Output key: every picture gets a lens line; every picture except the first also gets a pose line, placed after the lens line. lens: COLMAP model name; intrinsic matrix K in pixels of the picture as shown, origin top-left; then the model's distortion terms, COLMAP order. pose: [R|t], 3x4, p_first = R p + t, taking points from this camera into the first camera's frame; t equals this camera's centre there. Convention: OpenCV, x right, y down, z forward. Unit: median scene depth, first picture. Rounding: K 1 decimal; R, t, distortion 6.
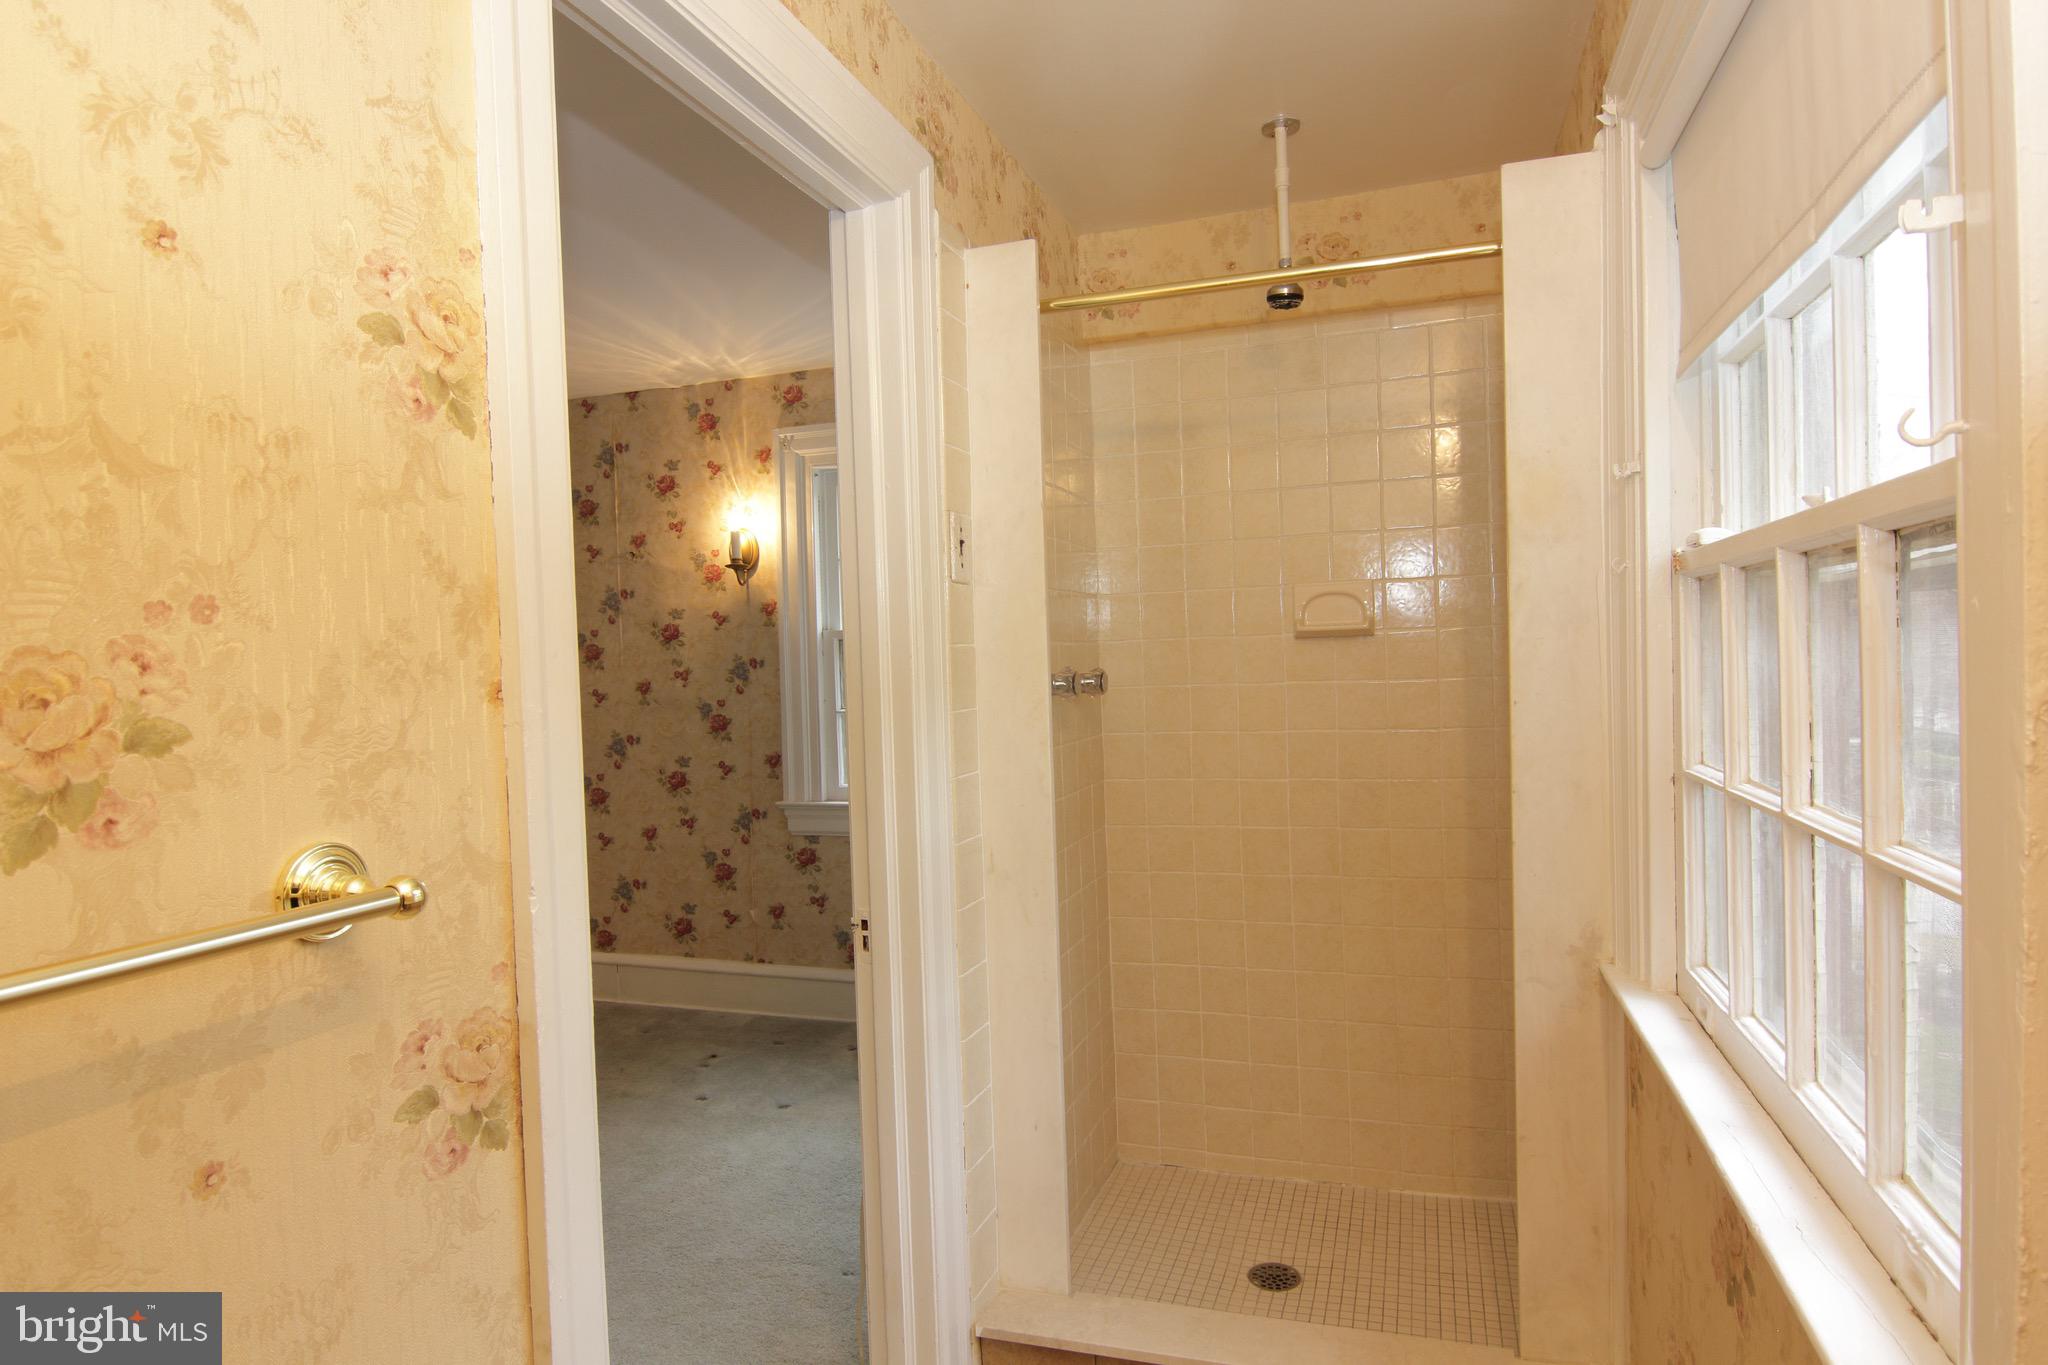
lens RADIAL K [[1467.3, 0, 1023.6], [0, 1467.3, 690.0], [0, 0, 1]] dist [-0.007801, -0.000394]
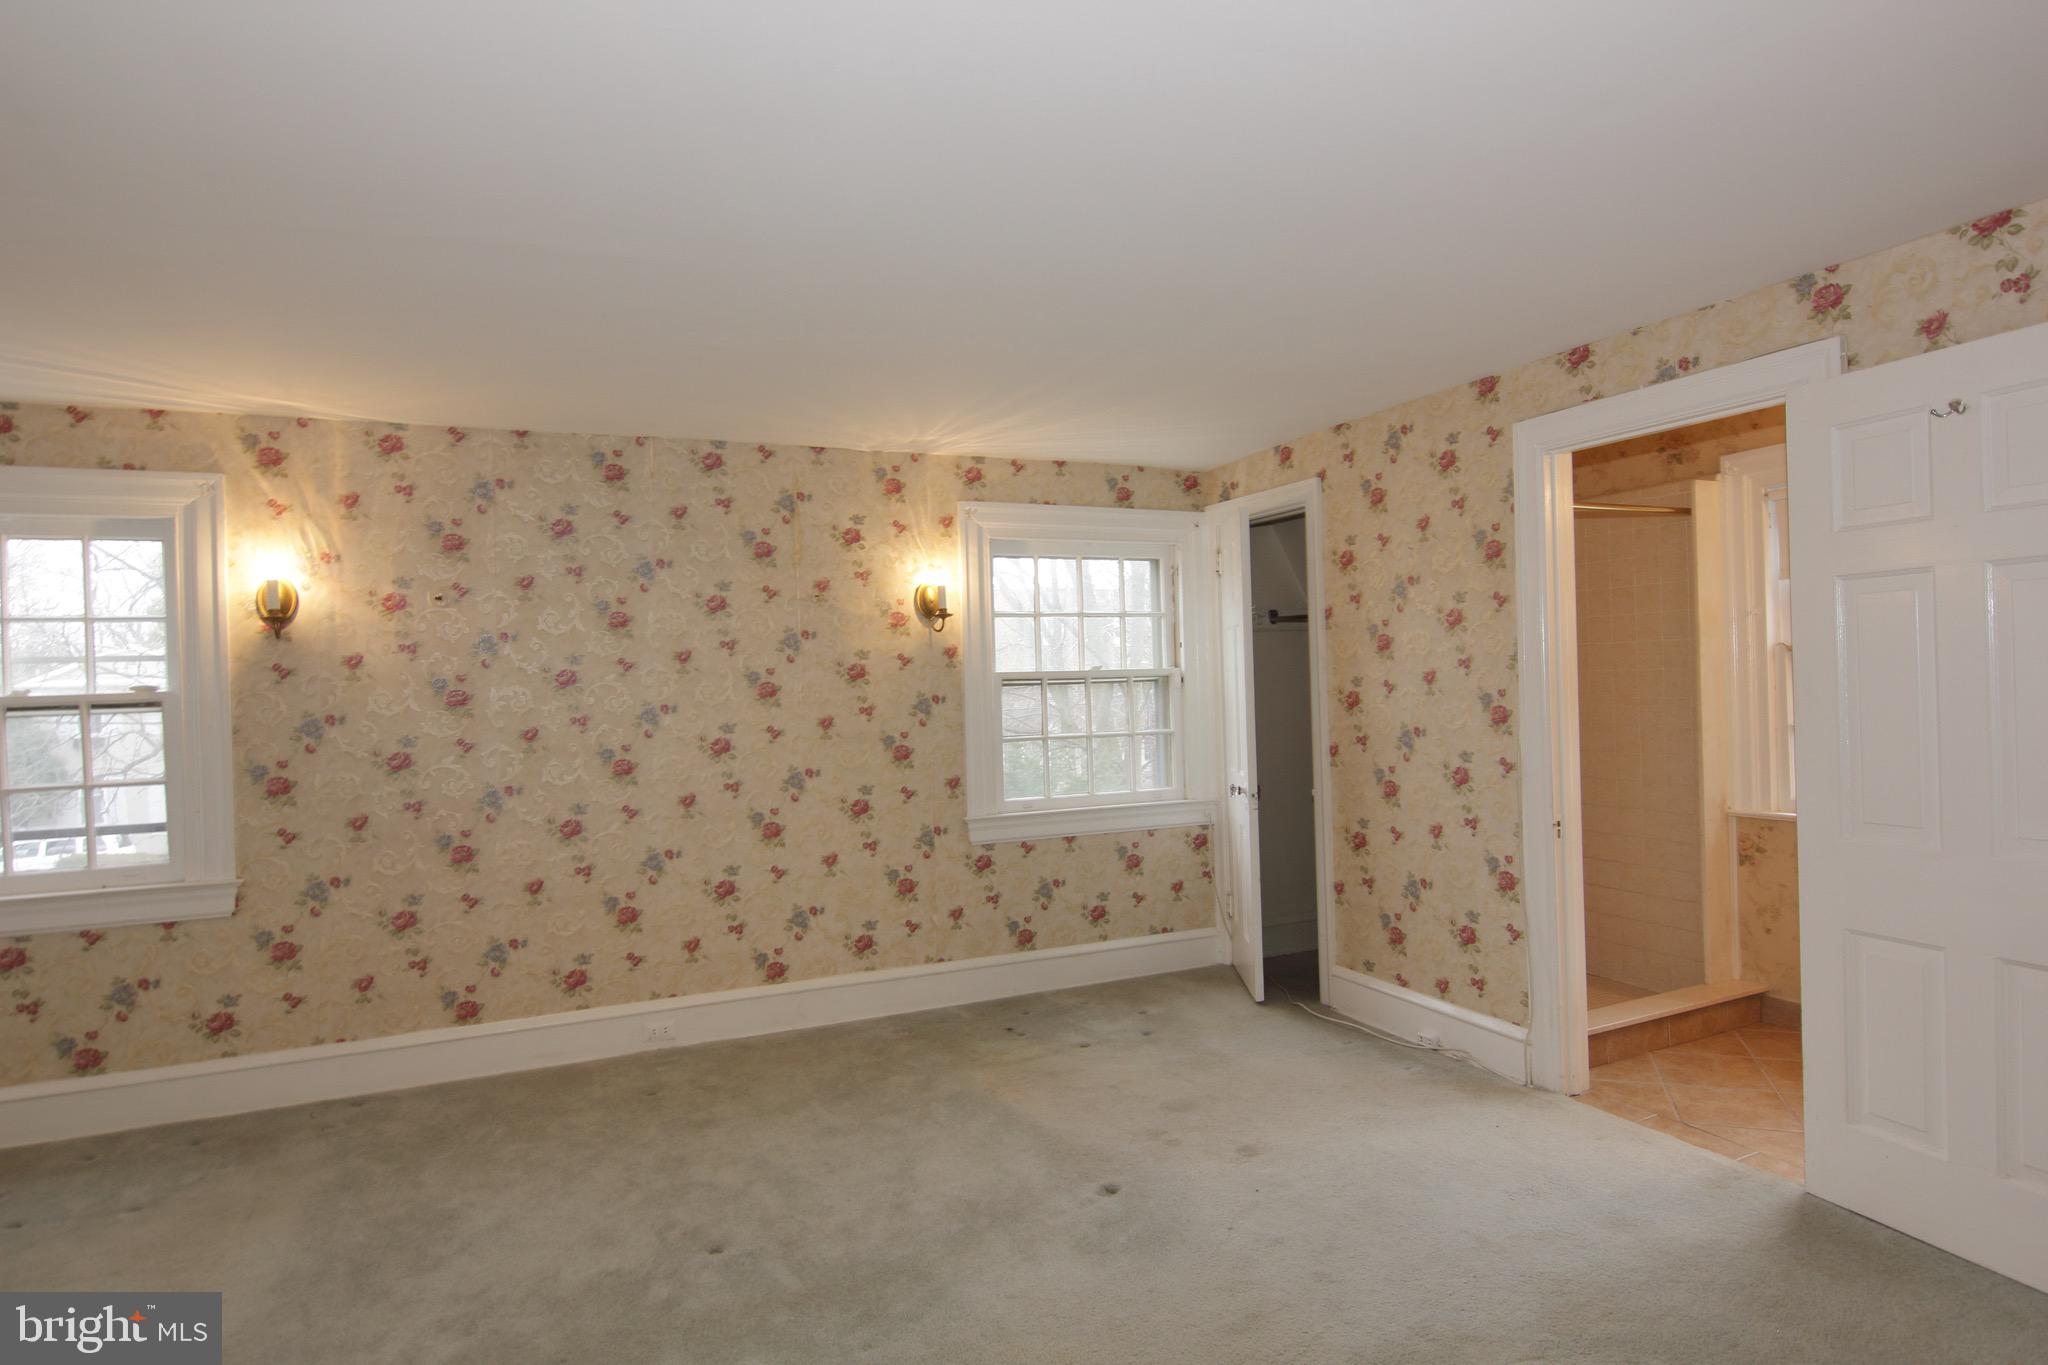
lens RADIAL K [[1152.4, 0, 1028.3], [0, 1152.4, 687.0], [0, 0, 1]] dist [0.002876, -0.017322]
pose [[0.675805, 0.011305, 0.736994, -0.794128], [0.032561, 0.998448, -0.045173, 0.015209], [-0.736361, 0.054526, 0.674388, 0.331954]]
